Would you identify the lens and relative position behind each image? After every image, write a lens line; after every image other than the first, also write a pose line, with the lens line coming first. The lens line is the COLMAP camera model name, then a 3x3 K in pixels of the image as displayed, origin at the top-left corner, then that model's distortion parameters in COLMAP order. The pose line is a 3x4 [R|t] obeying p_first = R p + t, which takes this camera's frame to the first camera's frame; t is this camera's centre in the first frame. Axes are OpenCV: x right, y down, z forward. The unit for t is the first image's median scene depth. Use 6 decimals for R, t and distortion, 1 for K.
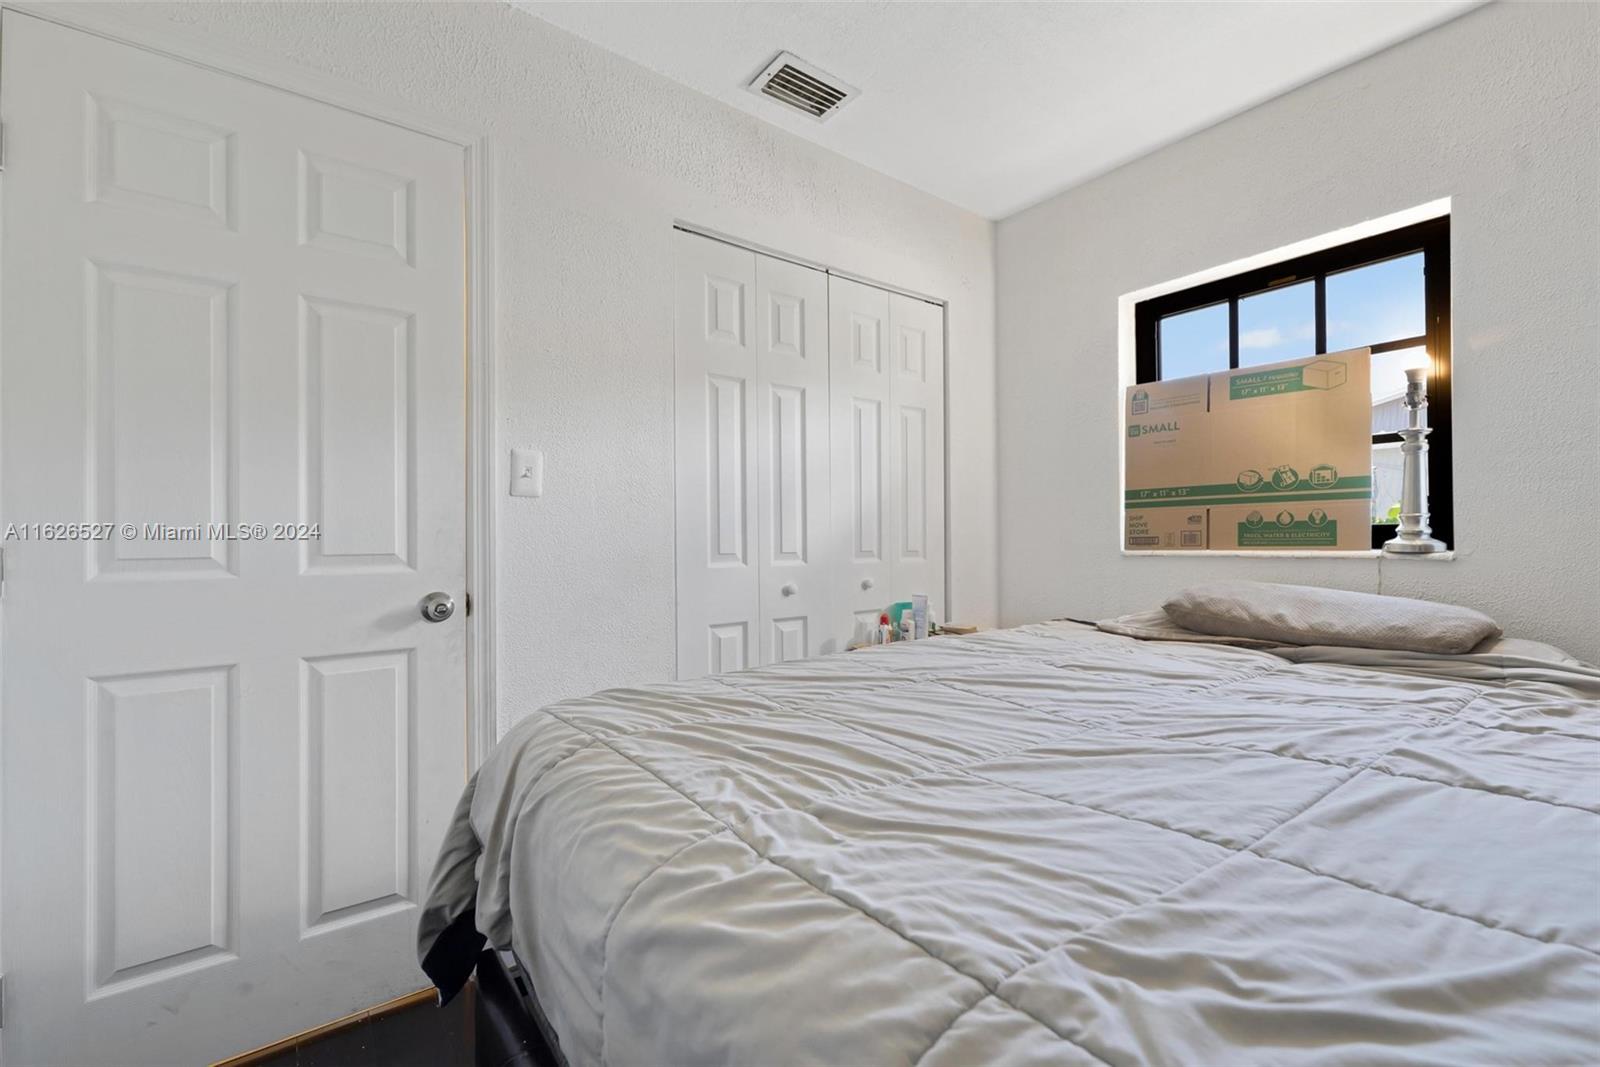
lens RADIAL K [[663.1, 0, 805.3], [0, 663.1, 542.7], [0, 0, 1]] dist [-0.001450, -0.000252]
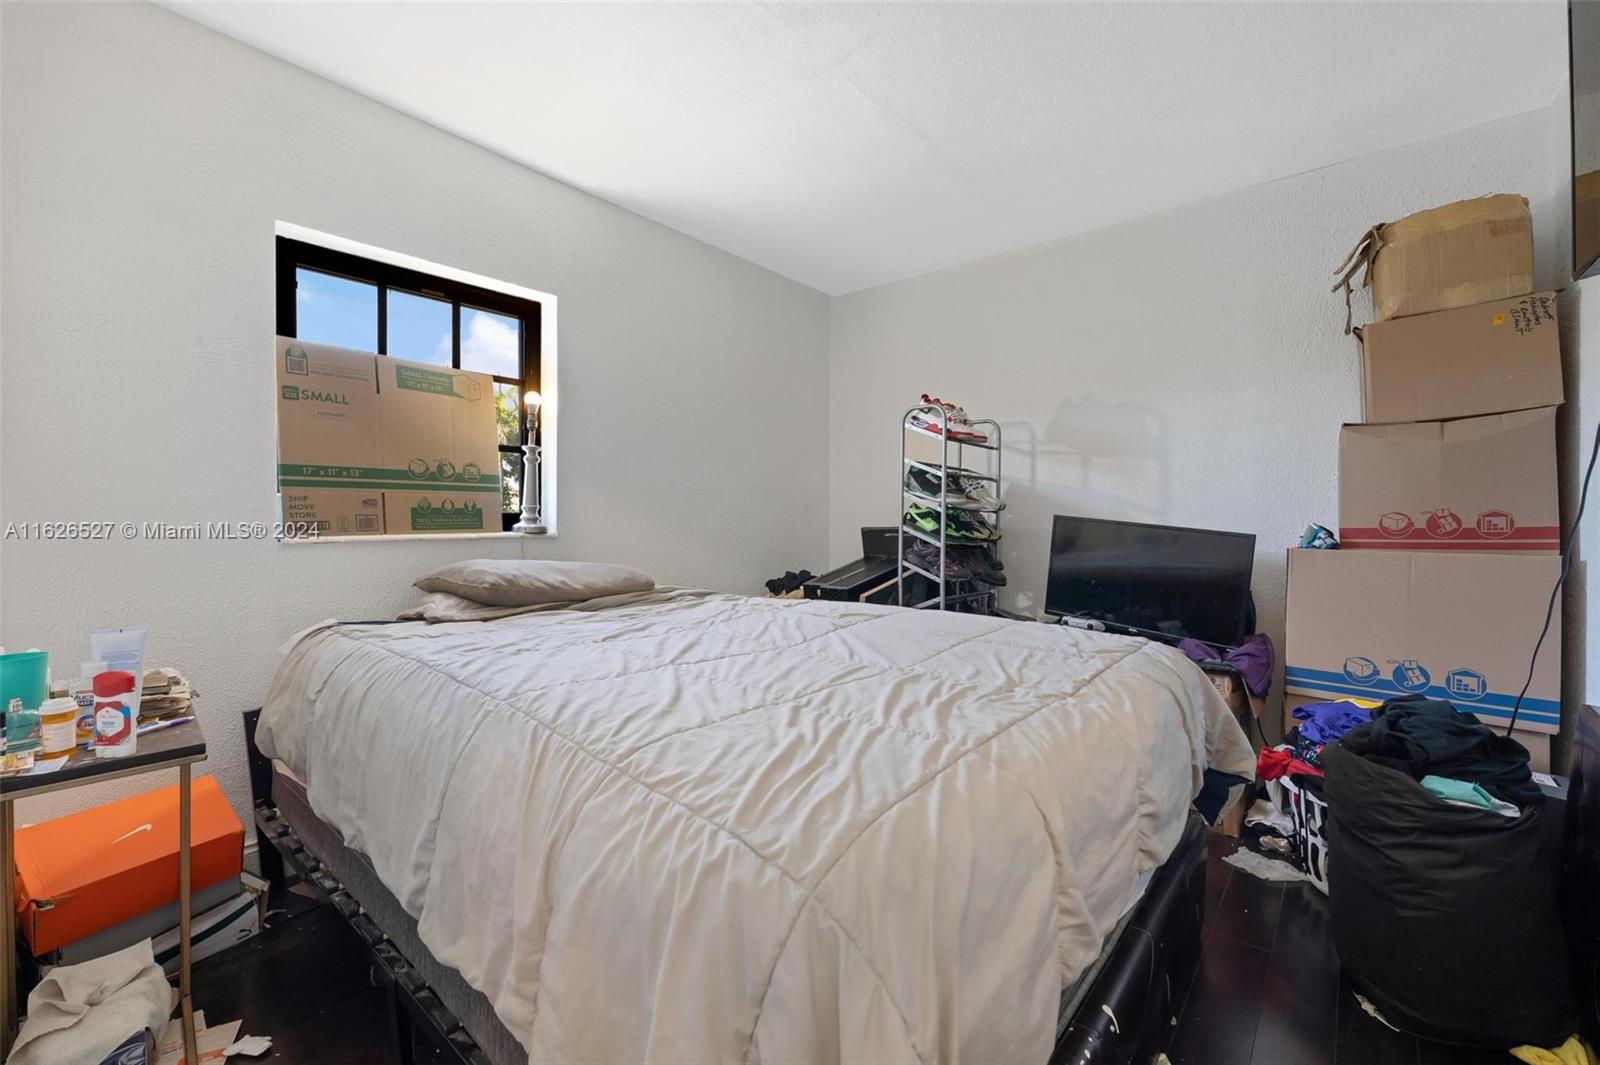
lens RADIAL K [[648.1, 0, 800.0], [0, 648.1, 532.5], [0, 0, 1]] dist [-0.000836, -0.000061]
pose [[-0.185887, -0.009877, 0.982521, -0.478915], [0.009558, 0.999884, 0.011859, 0.002445], [-0.982525, 0.011595, -0.185771, 0.602341]]
